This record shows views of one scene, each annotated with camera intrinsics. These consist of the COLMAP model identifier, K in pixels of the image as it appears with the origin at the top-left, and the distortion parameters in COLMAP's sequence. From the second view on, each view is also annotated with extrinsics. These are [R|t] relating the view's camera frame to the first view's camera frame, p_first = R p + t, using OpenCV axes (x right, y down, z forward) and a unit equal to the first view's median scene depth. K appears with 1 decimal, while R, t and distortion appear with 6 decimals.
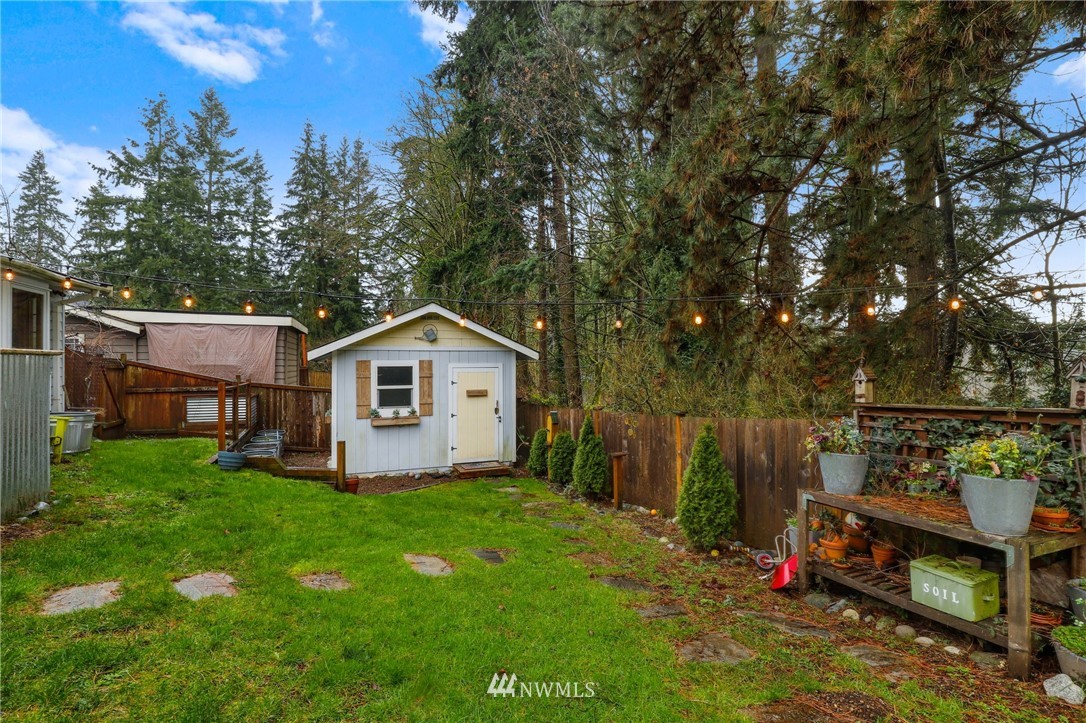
lens RADIAL K [[500.3, 0, 552.3], [0, 500.3, 364.4], [0, 0, 1]] dist [-0.031452, 0.004363]
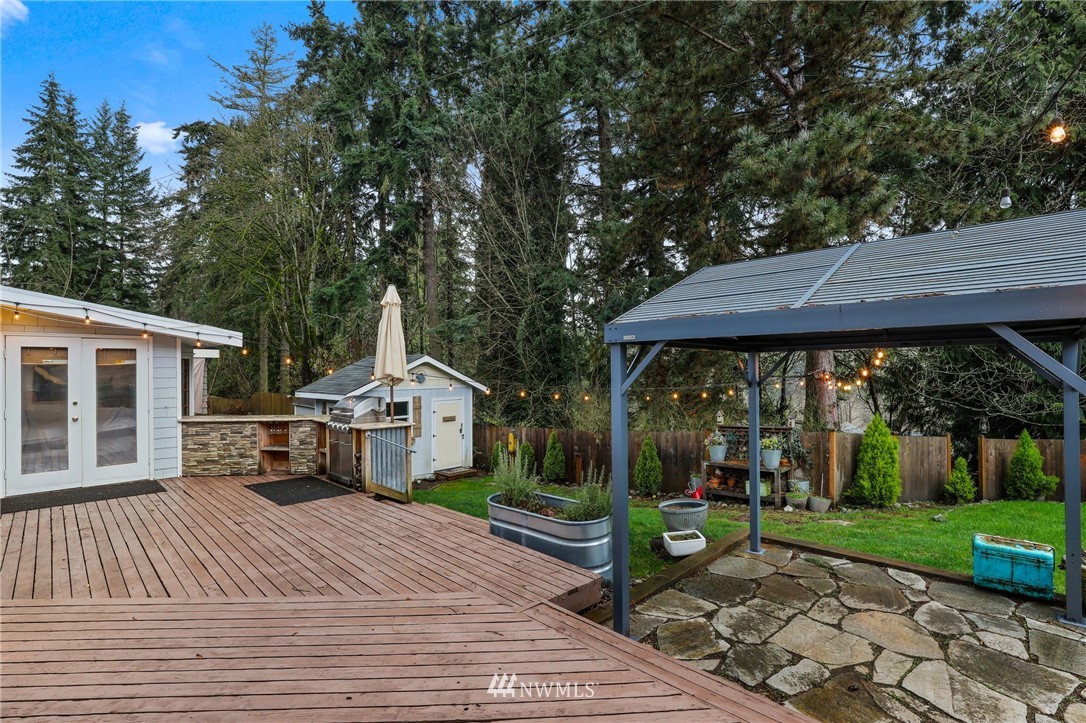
lens RADIAL K [[500.3, 0, 542.1], [0, 500.3, 368.1], [0, 0, 1]] dist [-0.031452, 0.004363]
pose [[0.910126, 0.001179, 0.414331, -0.507557], [-0.001217, 0.999999, -0.000174, -0.085434], [-0.414330, -0.000346, 0.910126, -0.376848]]
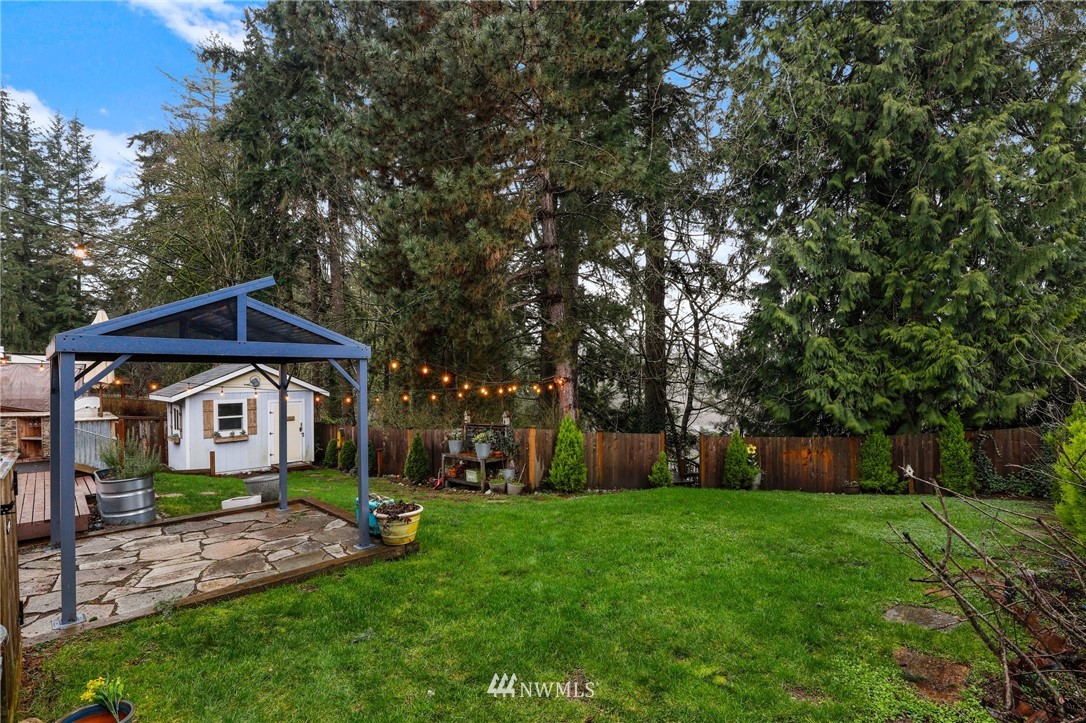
lens RADIAL K [[500.3, 0, 543.9], [0, 500.3, 386.4], [0, 0, 1]] dist [-0.031452, 0.004363]
pose [[0.906743, -0.008375, 0.421600, -0.079814], [-0.003408, 0.999625, 0.027187, -0.091043], [-0.421669, -0.026089, 0.906374, -0.768105]]
